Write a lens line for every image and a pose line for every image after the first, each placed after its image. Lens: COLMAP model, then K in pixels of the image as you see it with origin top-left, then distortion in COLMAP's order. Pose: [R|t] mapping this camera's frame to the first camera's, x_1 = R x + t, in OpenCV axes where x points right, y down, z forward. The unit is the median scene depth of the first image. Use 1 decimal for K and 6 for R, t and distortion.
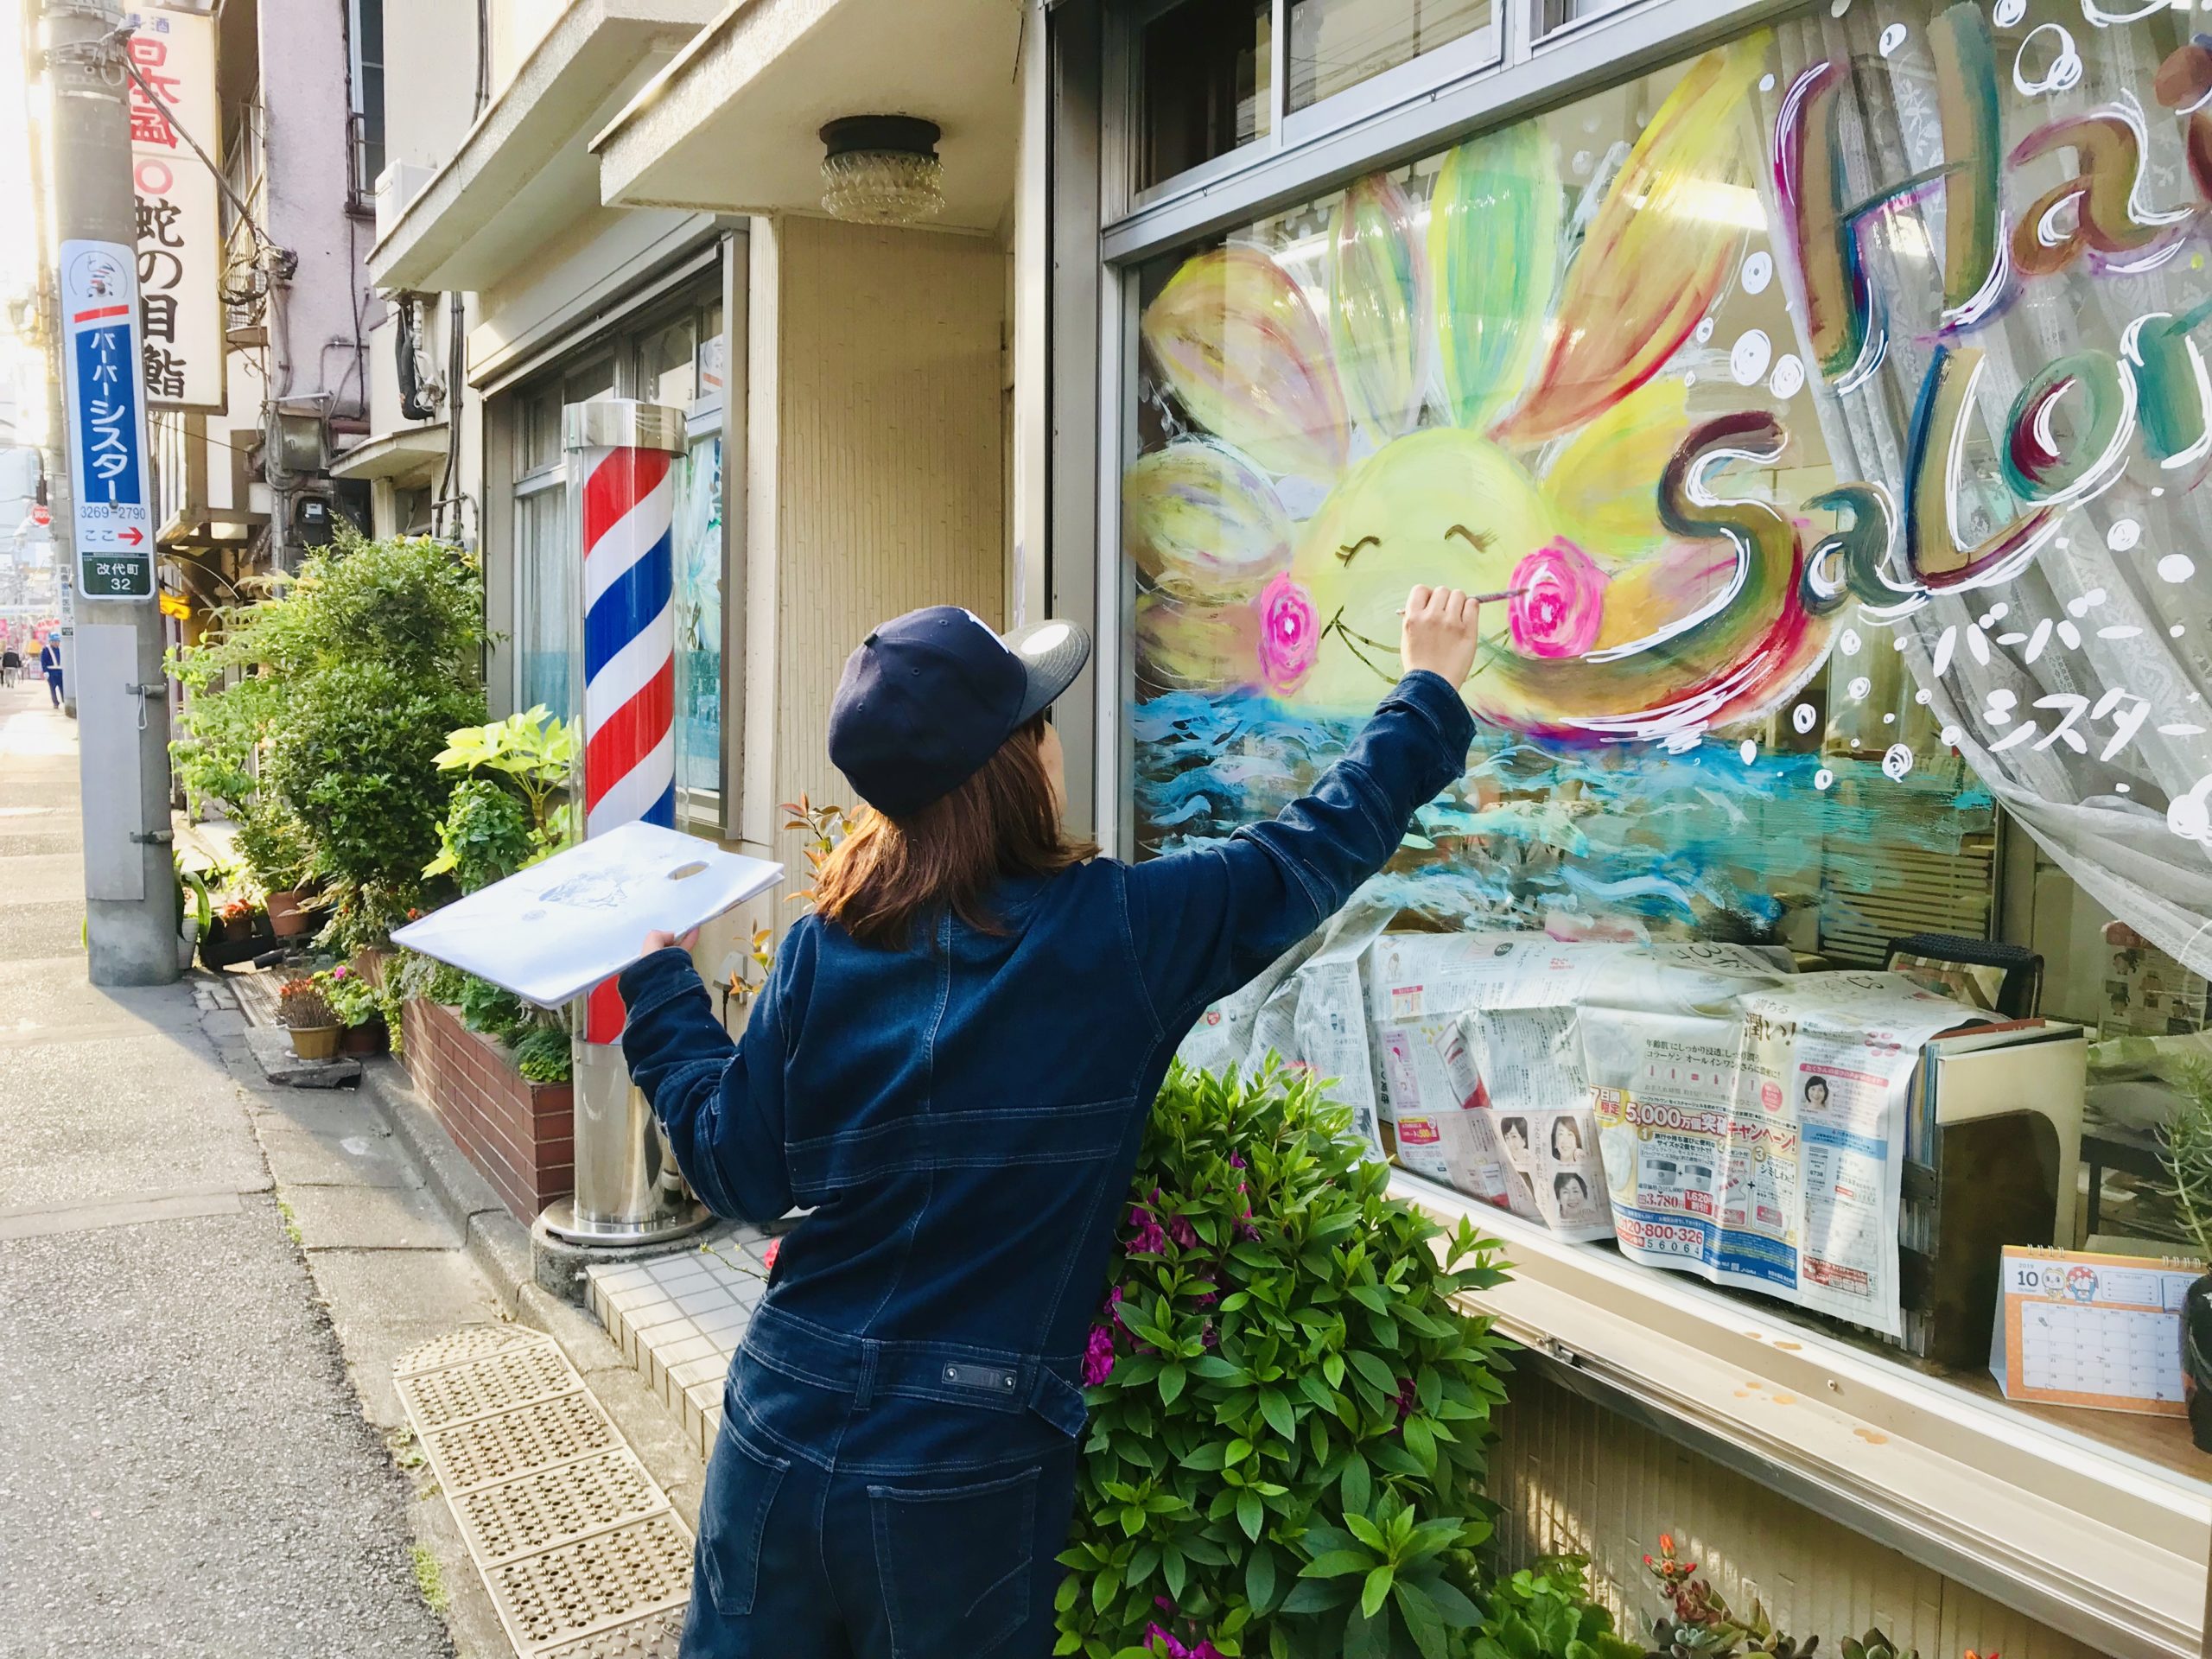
lens RADIAL K [[1807.4, 0, 1106.0], [0, 1807.4, 829.5], [0, 0, 1]] dist [0.000080, 0.005890]
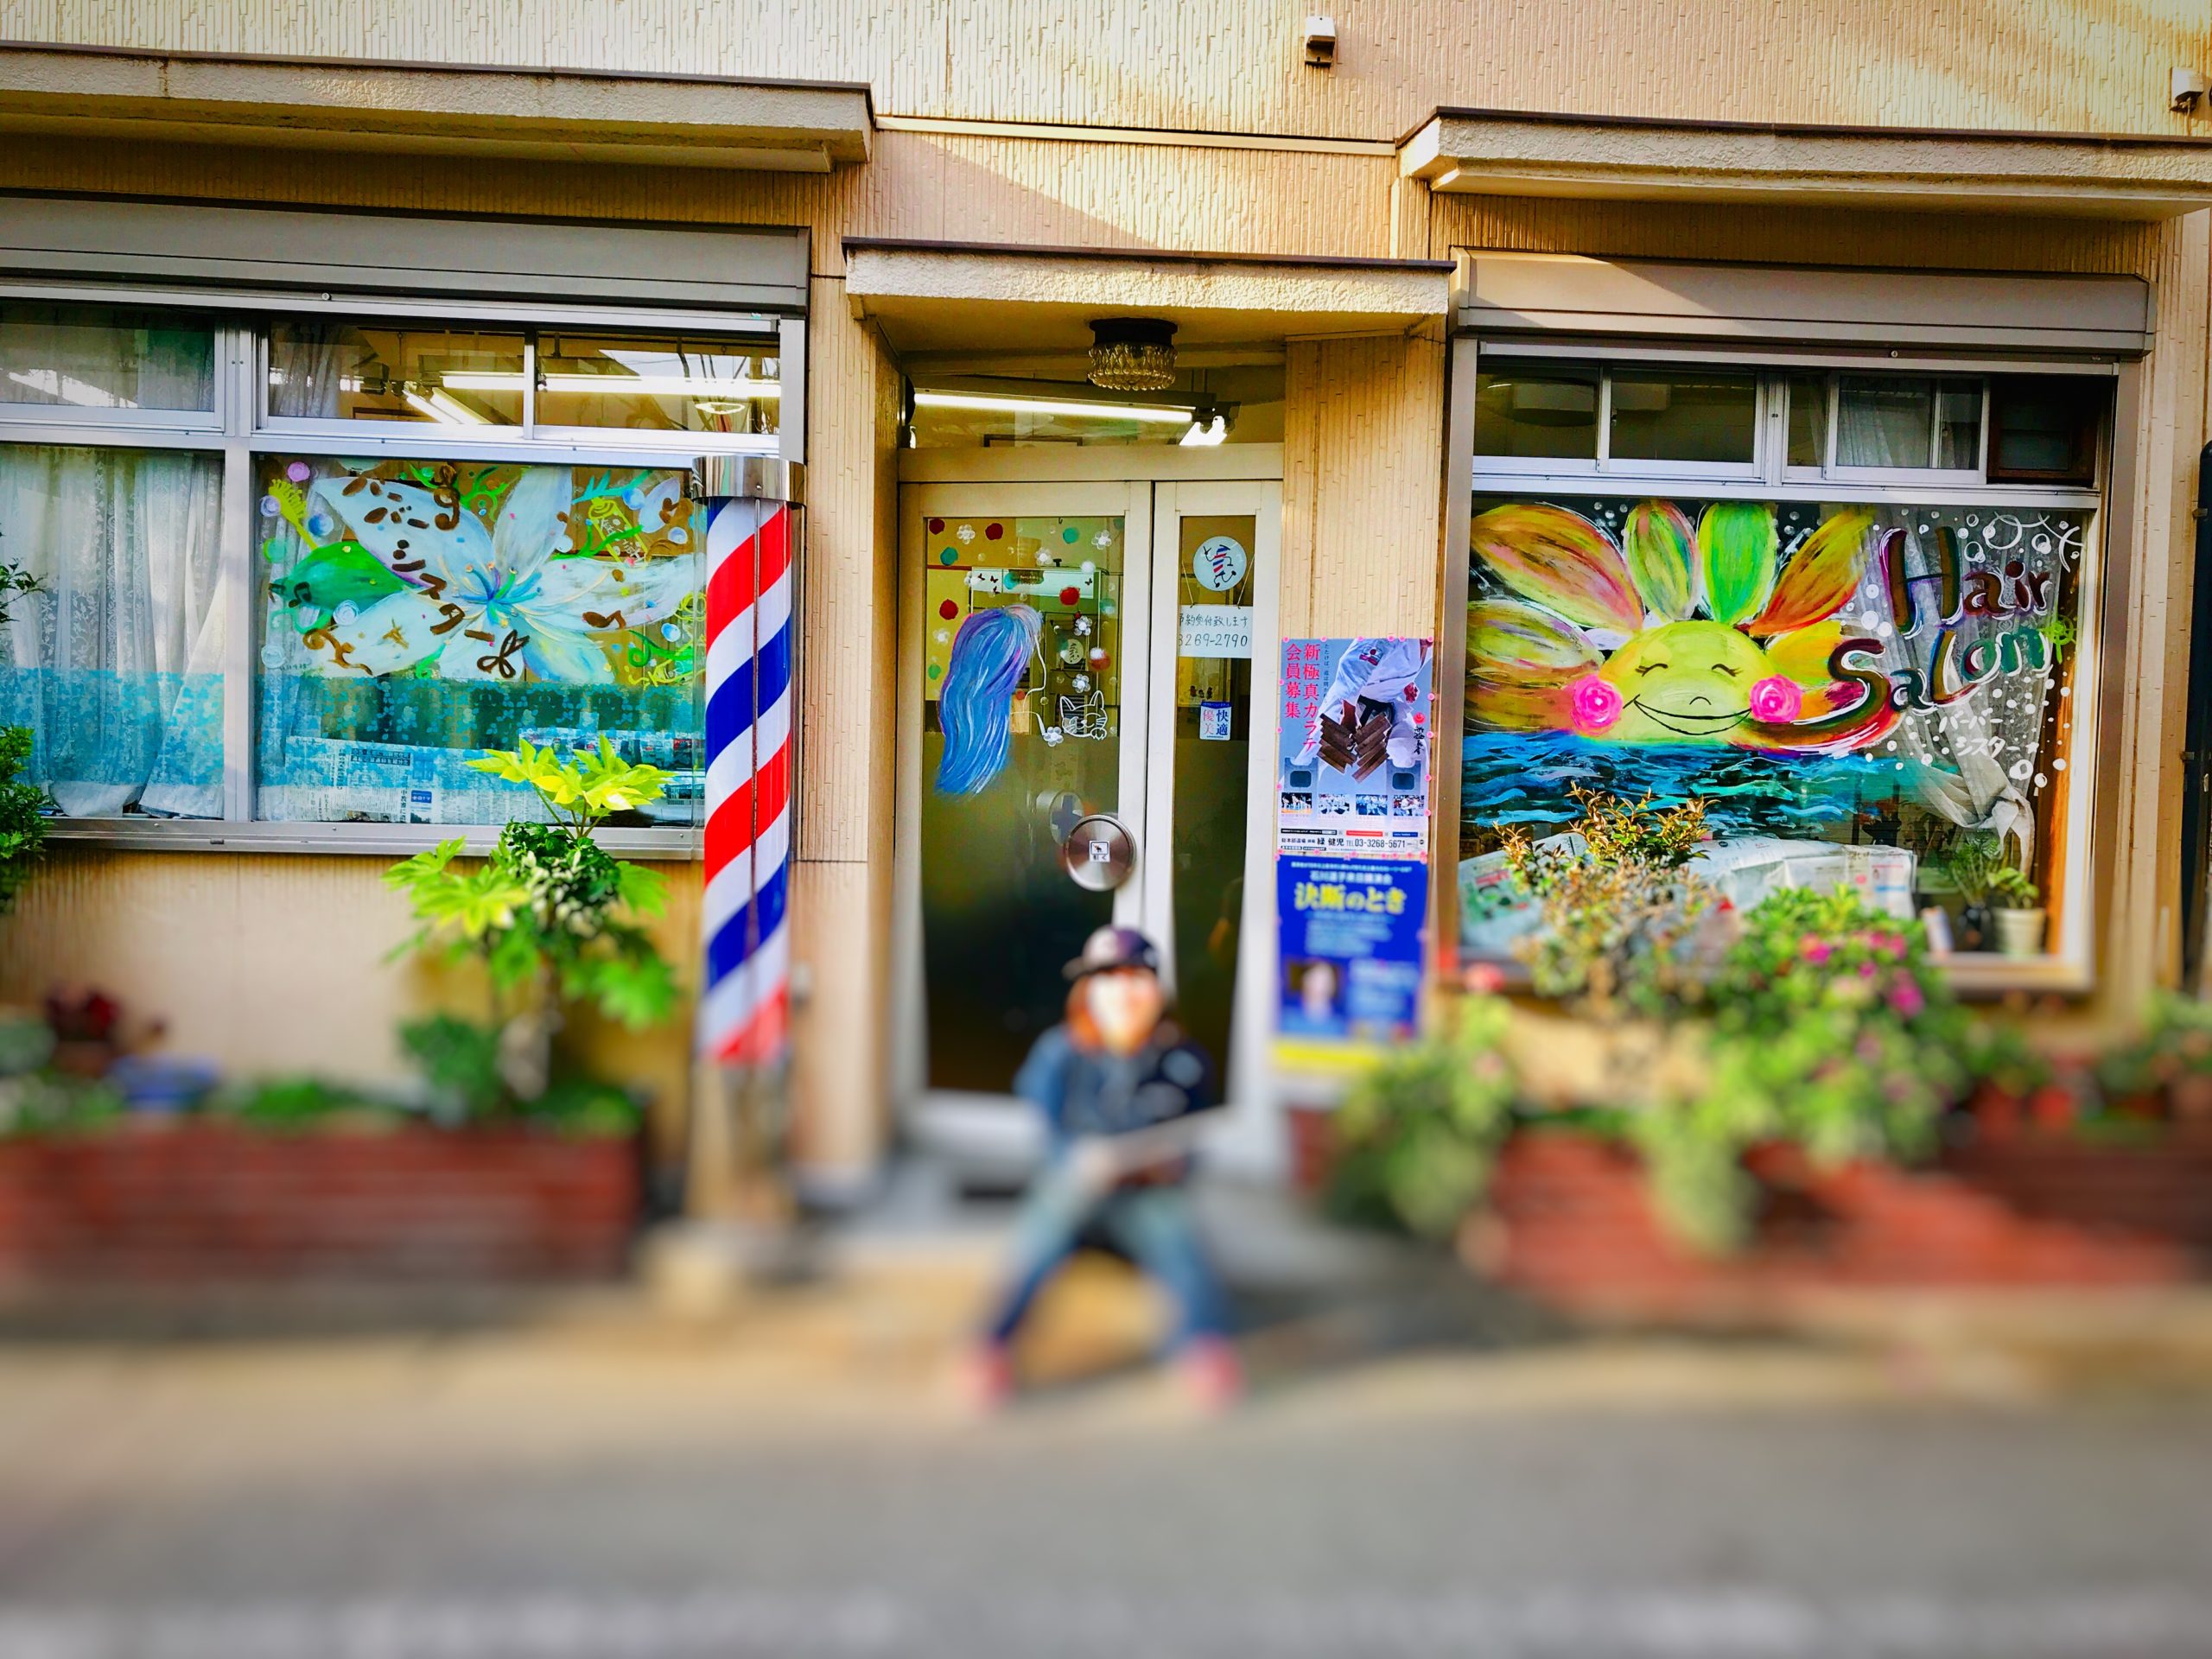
lens RADIAL K [[1807.4, 0, 1106.0], [0, 1807.4, 829.5], [0, 0, 1]] dist [0.000080, 0.005890]
pose [[0.417105, -0.043808, 0.907802, -2.492011], [0.060121, 0.997980, 0.020537, -0.055046], [-0.906868, 0.046012, 0.418896, 0.820753]]
